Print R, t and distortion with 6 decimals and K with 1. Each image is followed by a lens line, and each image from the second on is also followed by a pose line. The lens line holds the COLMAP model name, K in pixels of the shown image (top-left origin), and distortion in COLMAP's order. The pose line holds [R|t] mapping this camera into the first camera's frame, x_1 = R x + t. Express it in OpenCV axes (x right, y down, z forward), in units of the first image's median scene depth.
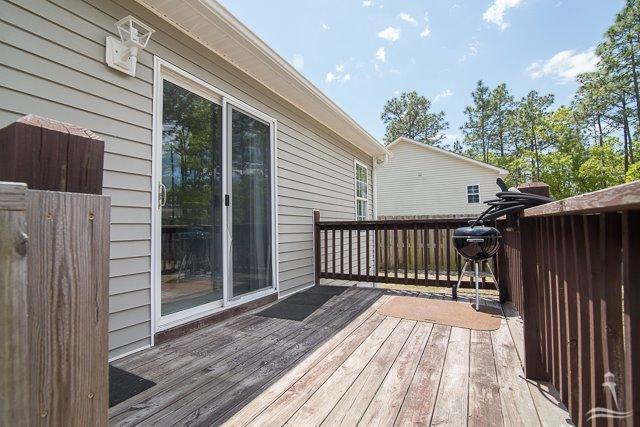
lens RADIAL K [[295.9, 0, 320.8], [0, 295.9, 211.7], [0, 0, 1]] dist [-0.015900, -0.000540]
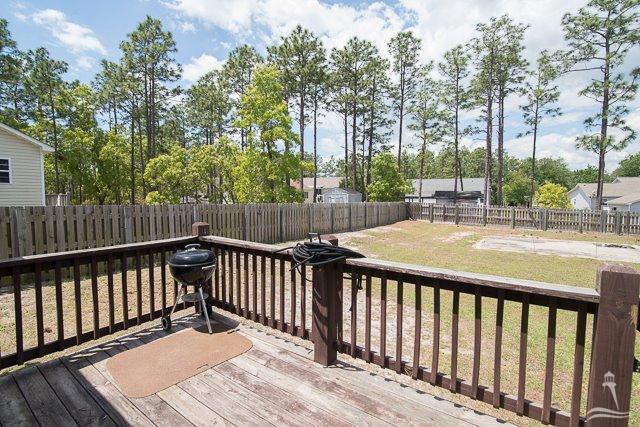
lens RADIAL K [[295.9, 0, 320.3], [0, 295.9, 215.6], [0, 0, 1]] dist [-0.015900, -0.000540]
pose [[0.128273, -0.051644, 0.990393, -0.350825], [-0.057004, 0.996608, 0.059351, -0.134747], [-0.990099, -0.064069, 0.124894, 0.409156]]
